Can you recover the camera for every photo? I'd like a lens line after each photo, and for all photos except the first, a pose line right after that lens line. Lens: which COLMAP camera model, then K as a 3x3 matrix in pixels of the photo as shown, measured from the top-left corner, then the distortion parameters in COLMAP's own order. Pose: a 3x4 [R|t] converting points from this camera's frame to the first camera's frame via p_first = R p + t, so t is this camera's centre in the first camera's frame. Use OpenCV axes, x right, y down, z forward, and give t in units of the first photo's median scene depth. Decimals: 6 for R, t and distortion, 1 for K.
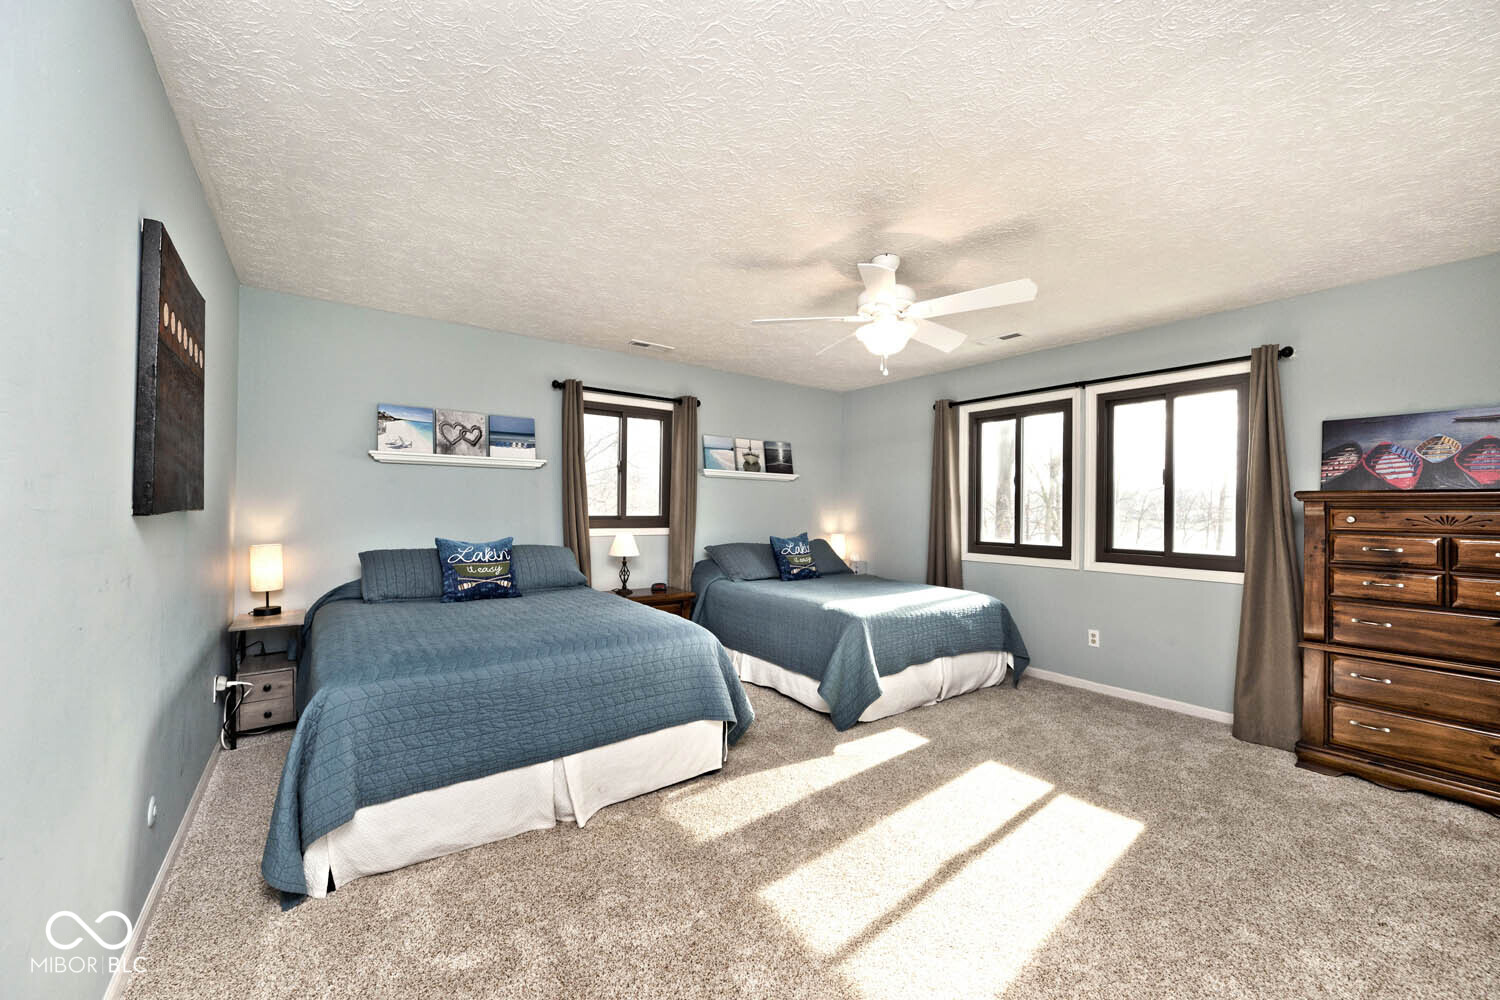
lens RADIAL K [[585.9, 0, 742.3], [0, 585.9, 510.9], [0, 0, 1]] dist [0.000227, 0.000028]
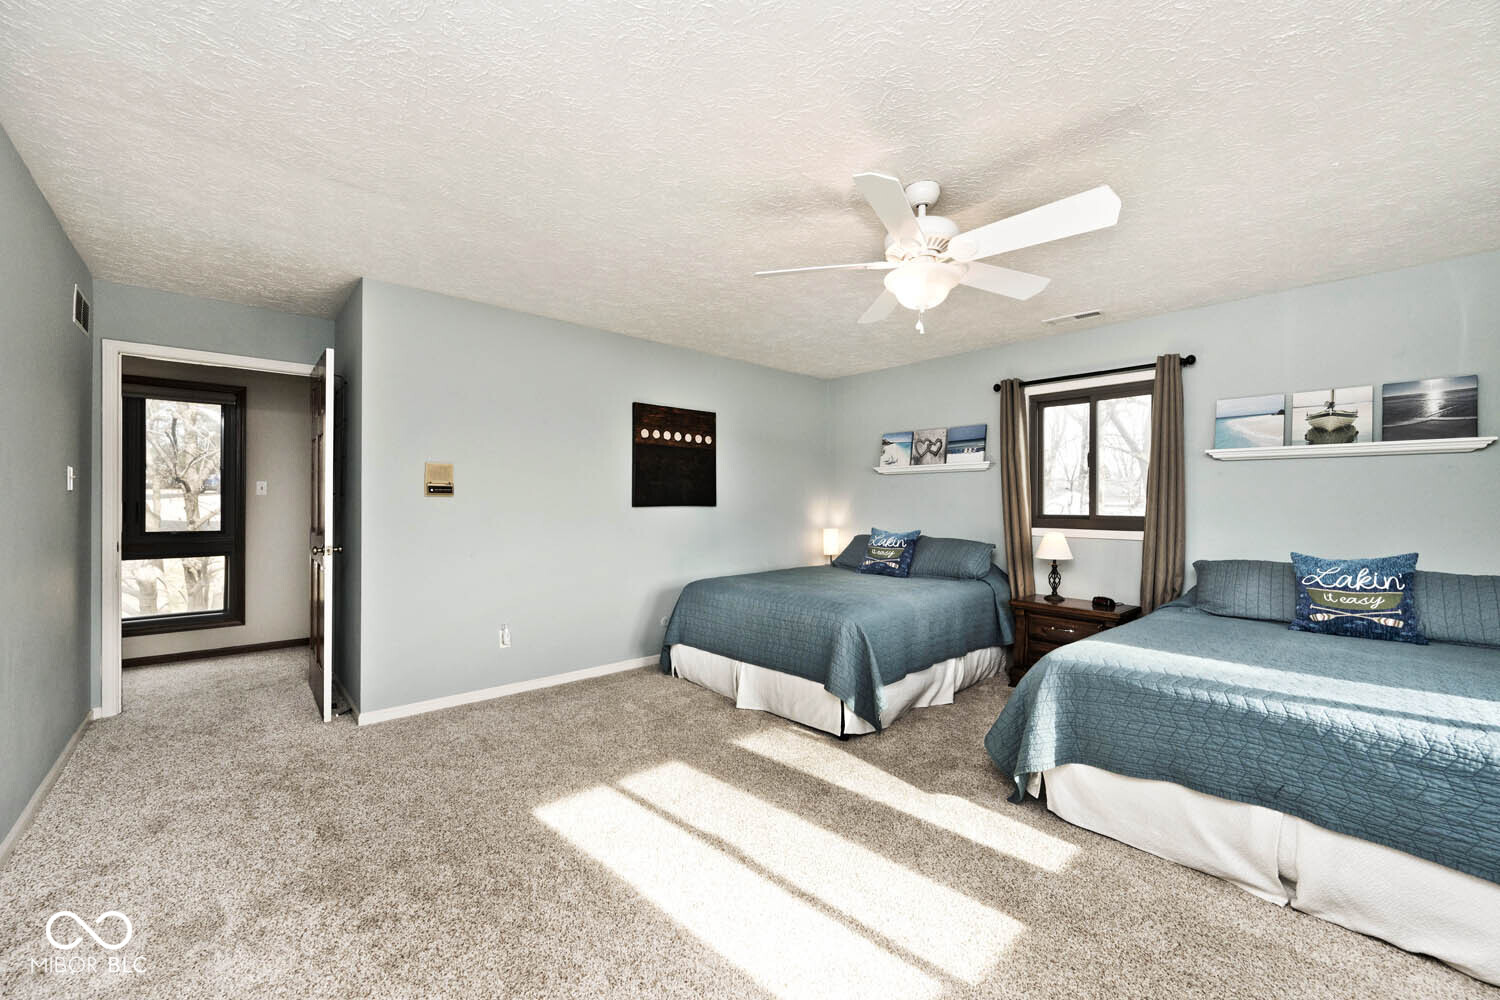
lens RADIAL K [[585.9, 0, 740.8], [0, 585.9, 496.6], [0, 0, 1]] dist [0.000227, 0.000028]
pose [[0.097572, -0.027955, -0.994836, 0.677998], [-0.016227, 0.999428, -0.029676, 0.016034], [0.995096, 0.019039, 0.097063, 0.451796]]
